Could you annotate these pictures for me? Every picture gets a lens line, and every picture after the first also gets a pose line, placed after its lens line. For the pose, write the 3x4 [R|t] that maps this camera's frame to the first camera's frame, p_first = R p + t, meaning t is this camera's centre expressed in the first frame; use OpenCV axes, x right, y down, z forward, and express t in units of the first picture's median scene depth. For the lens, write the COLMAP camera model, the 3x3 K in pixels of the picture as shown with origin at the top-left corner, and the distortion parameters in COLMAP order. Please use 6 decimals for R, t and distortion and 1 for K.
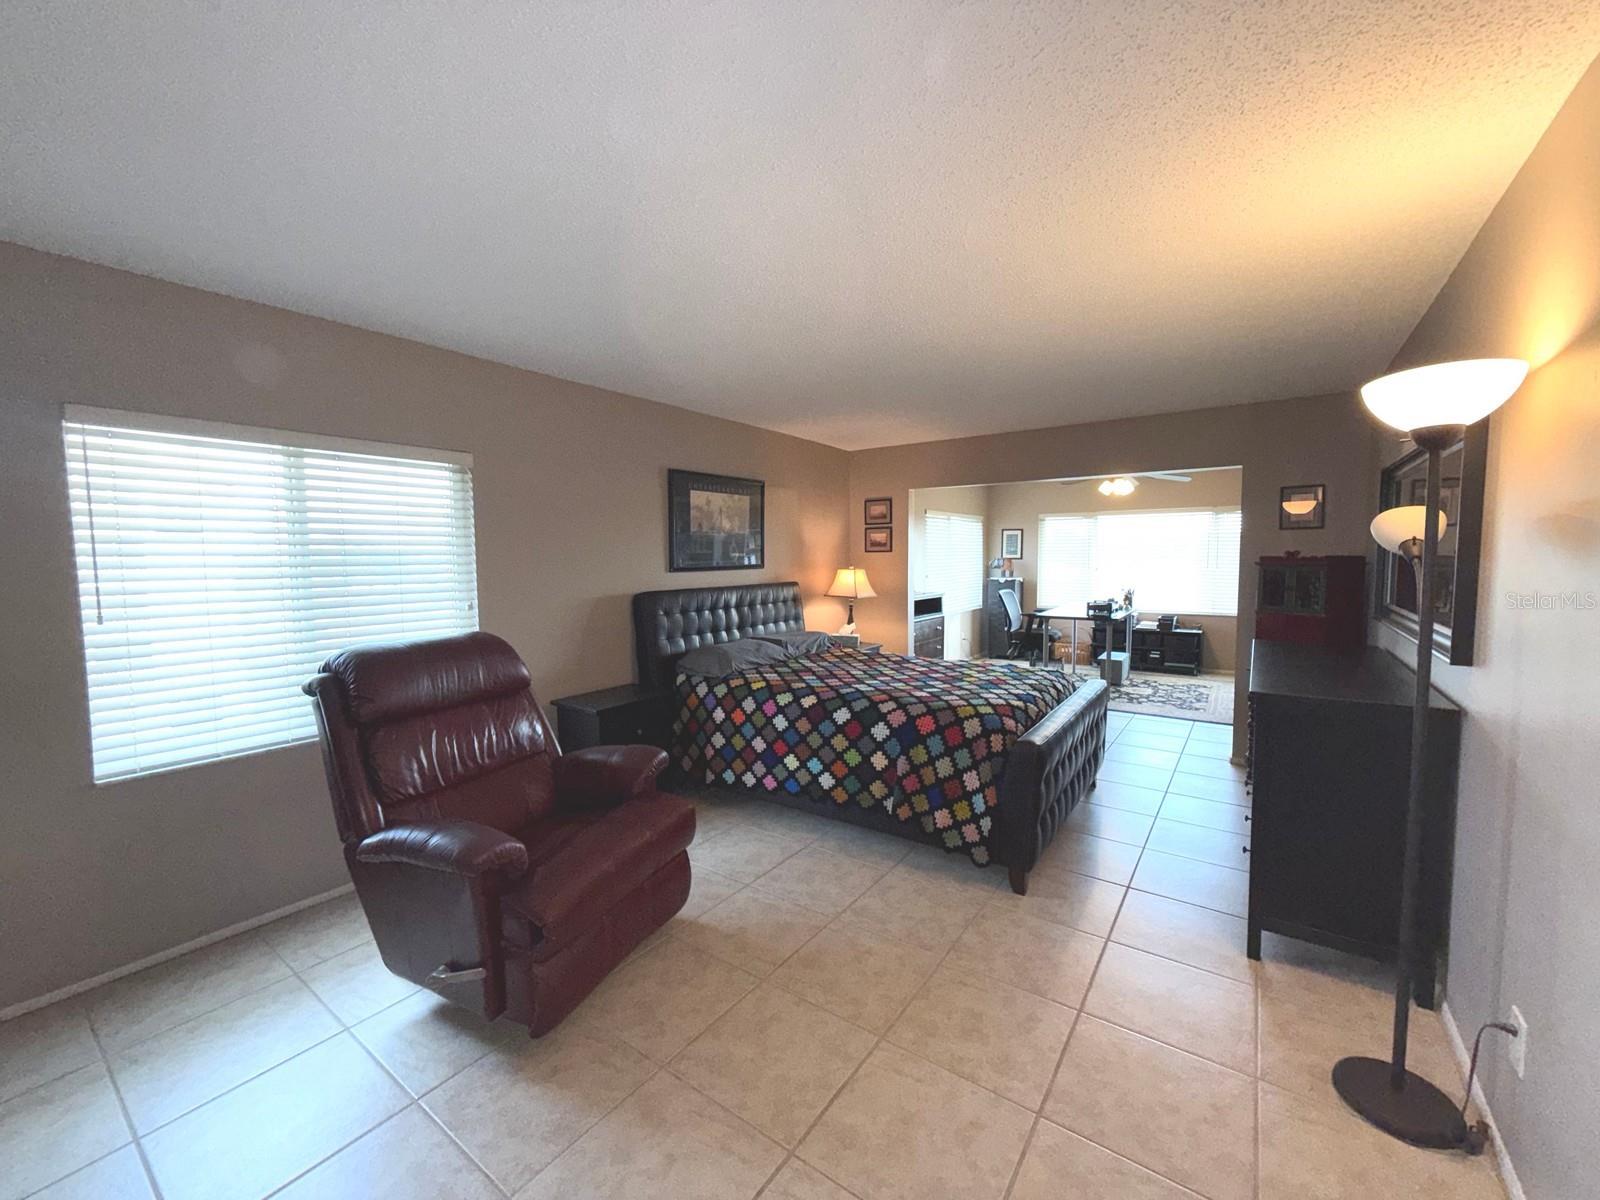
lens RADIAL K [[637.2, 0, 800.4], [0, 637.2, 600.6], [0, 0, 1]] dist [-0.001823, 0.000254]
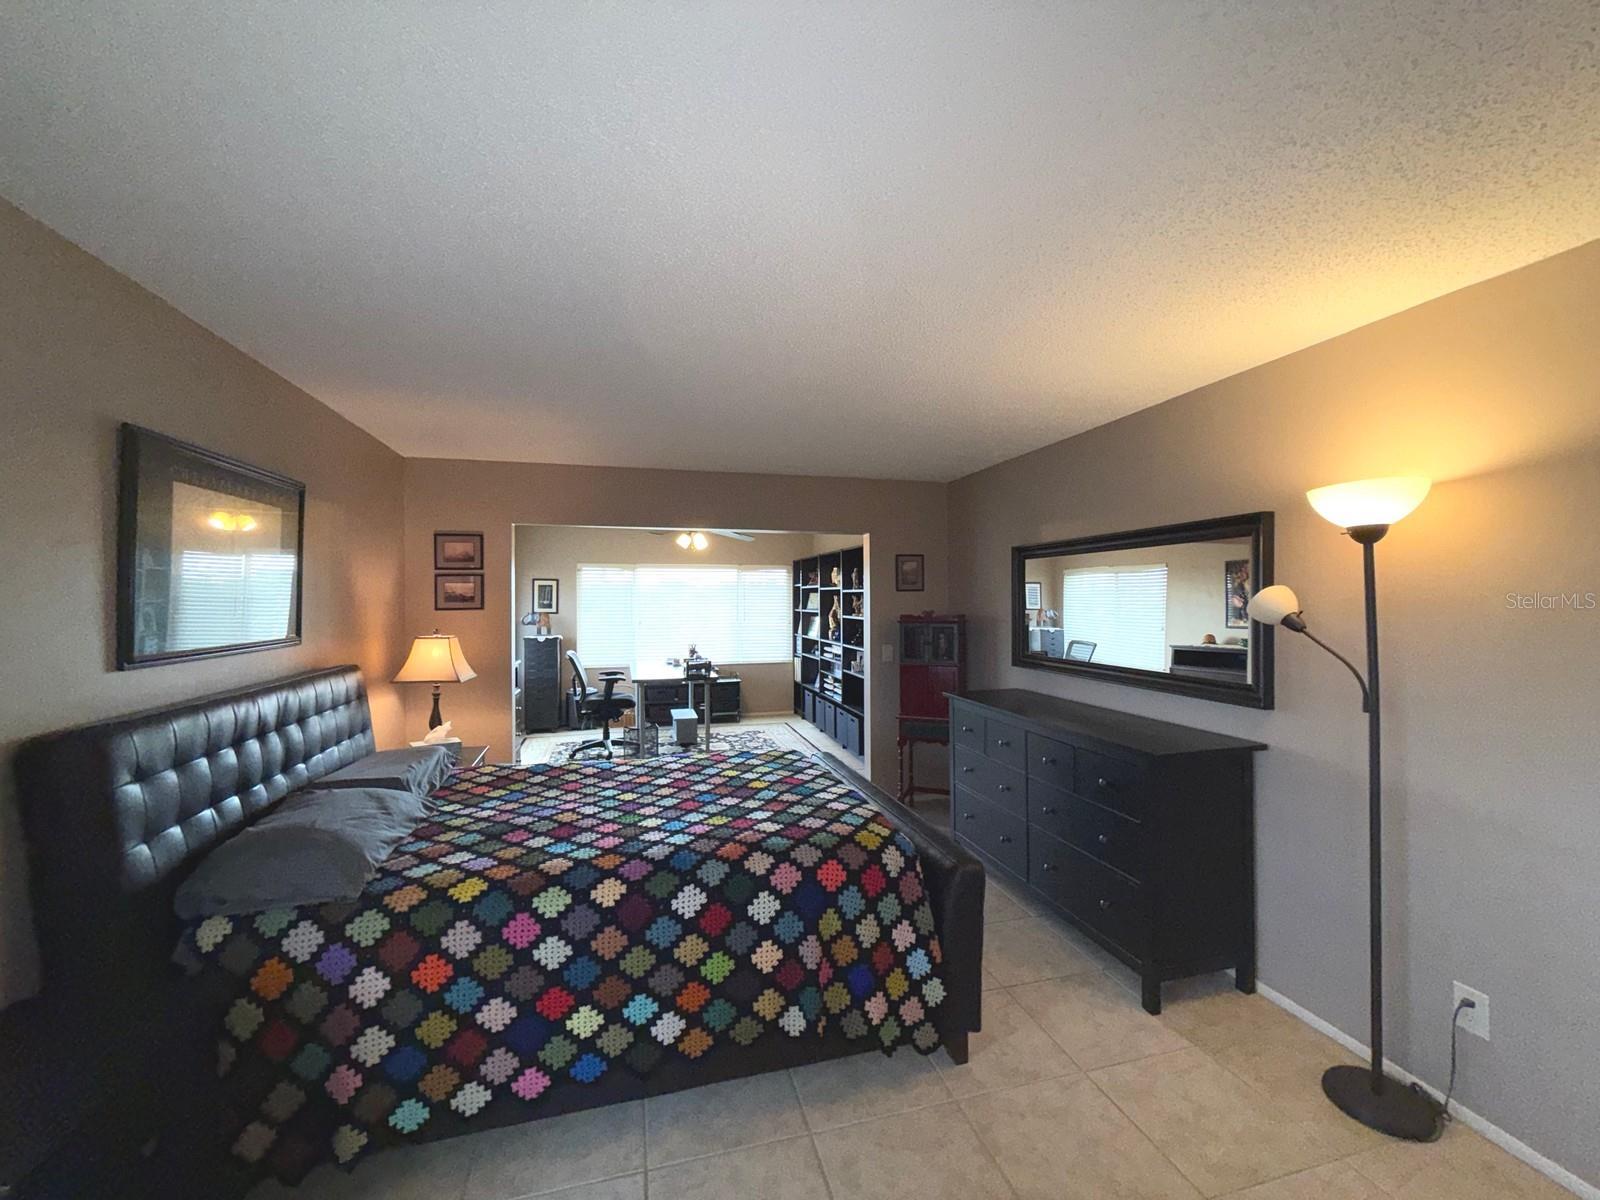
lens RADIAL K [[637.2, 0, 796.6], [0, 637.2, 602.2], [0, 0, 1]] dist [-0.001823, 0.000254]
pose [[0.634923, 0.002169, 0.772572, -0.302369], [0.053414, 0.997480, -0.046698, -0.056889], [-0.770727, 0.070916, 0.633207, 0.495500]]
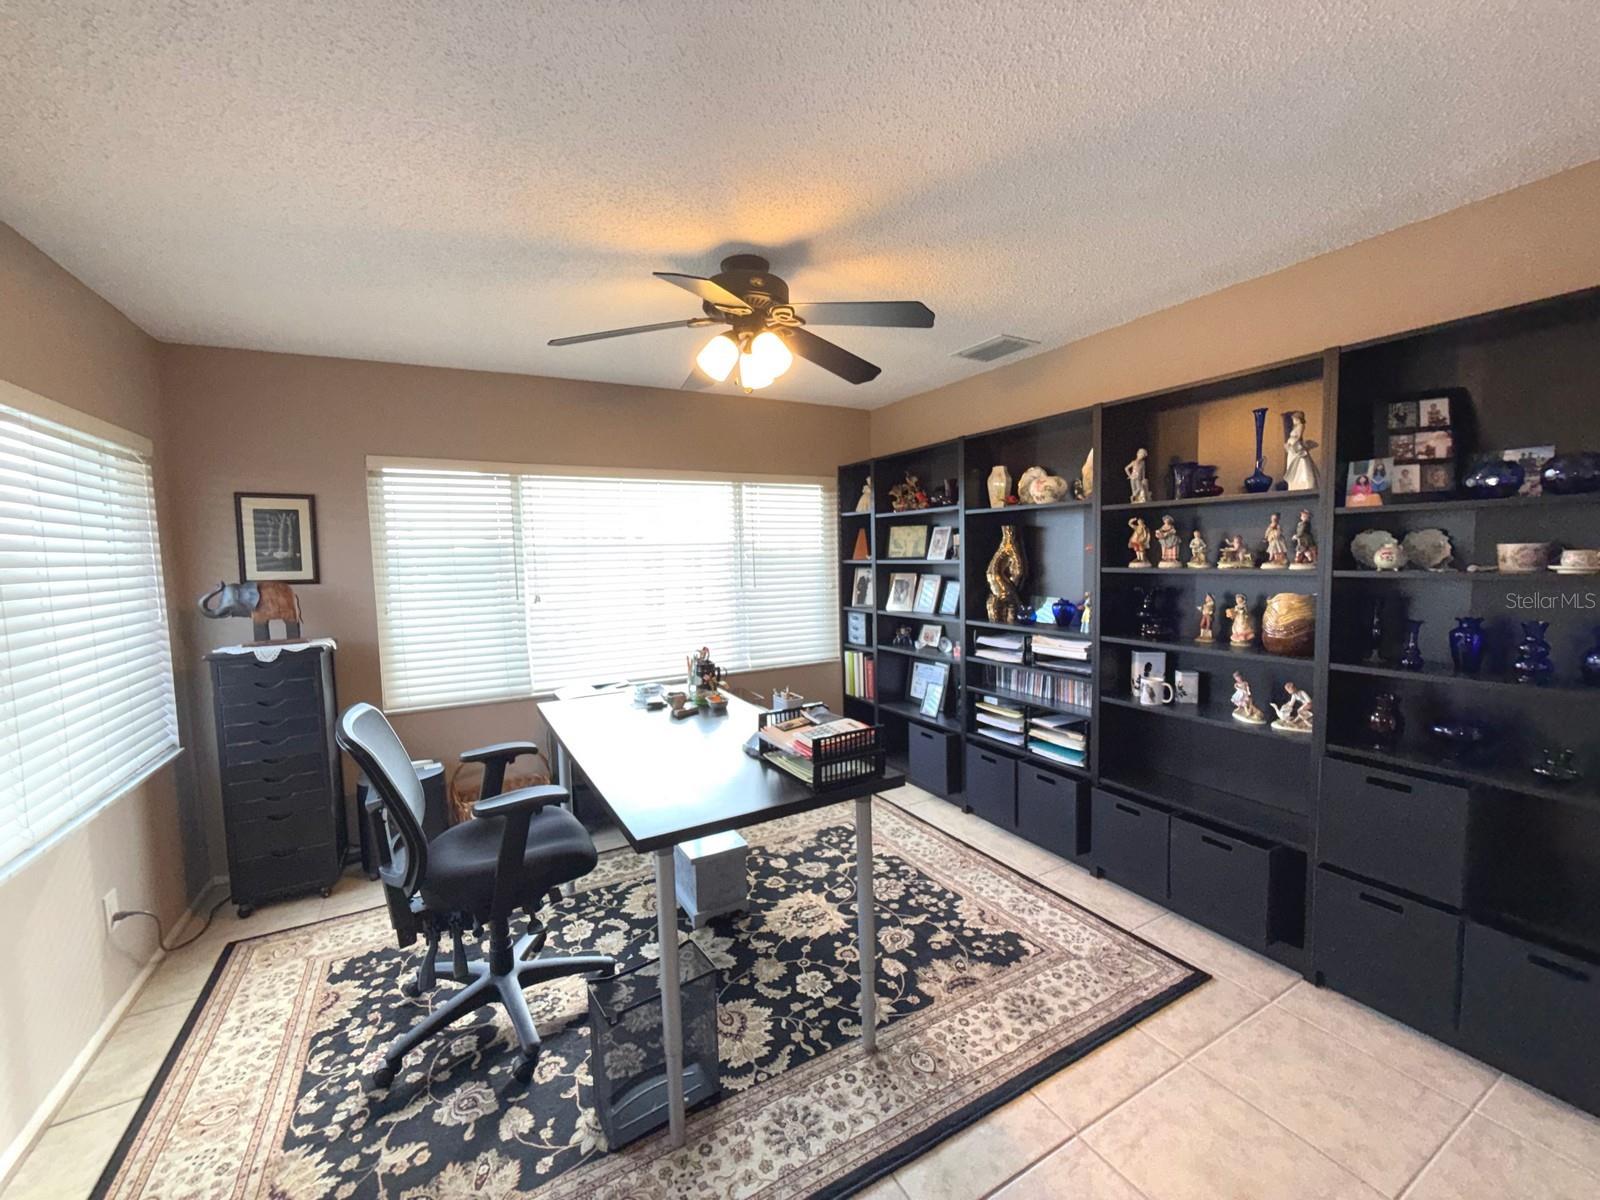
lens RADIAL K [[637.2, 0, 797.2], [0, 637.2, 597.8], [0, 0, 1]] dist [-0.001823, 0.000254]
pose [[0.422229, -0.061045, 0.904431, 0.371935], [0.083958, 0.996075, 0.028035, -0.115181], [-0.902593, 0.064097, 0.425697, 1.587155]]
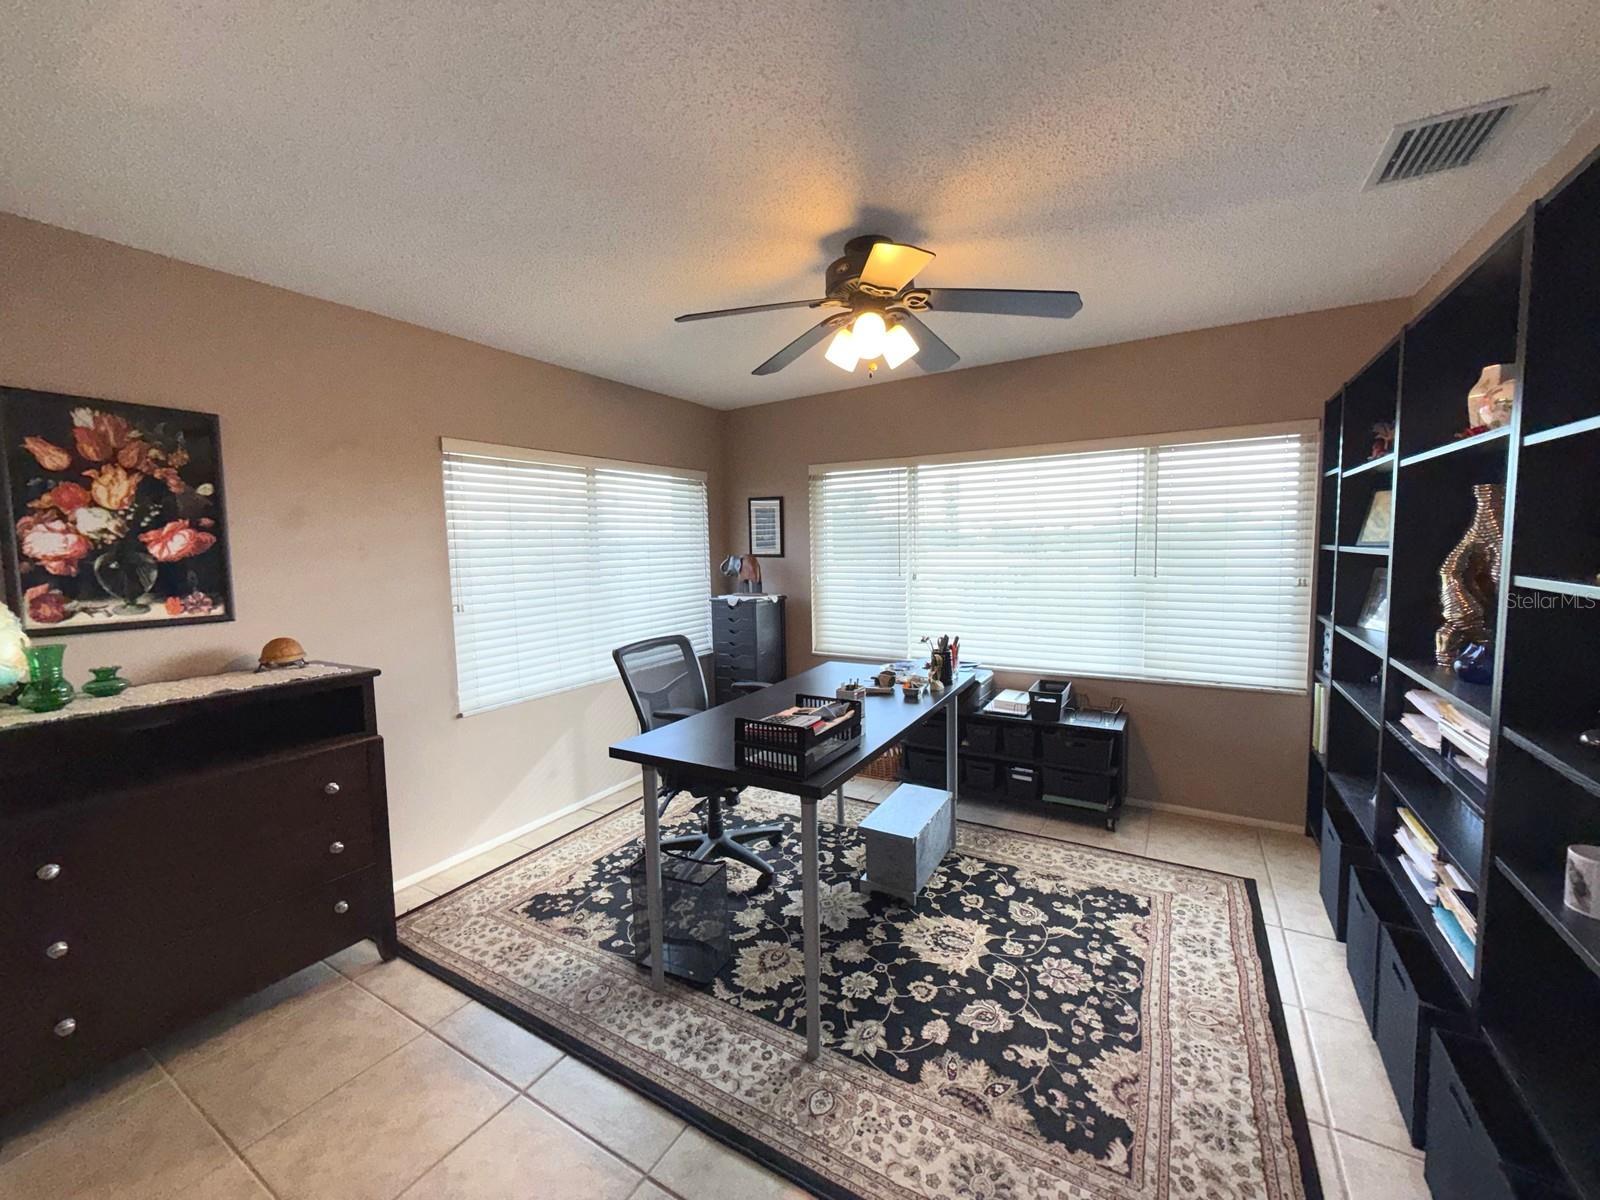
lens RADIAL K [[637.2, 0, 807.8], [0, 637.2, 592.1], [0, 0, 1]] dist [-0.001823, 0.000254]
pose [[0.995297, -0.014706, 0.095750, 0.811202], [0.014847, 0.999889, -0.000764, -0.093403], [-0.095728, 0.002182, 0.995405, 1.270382]]
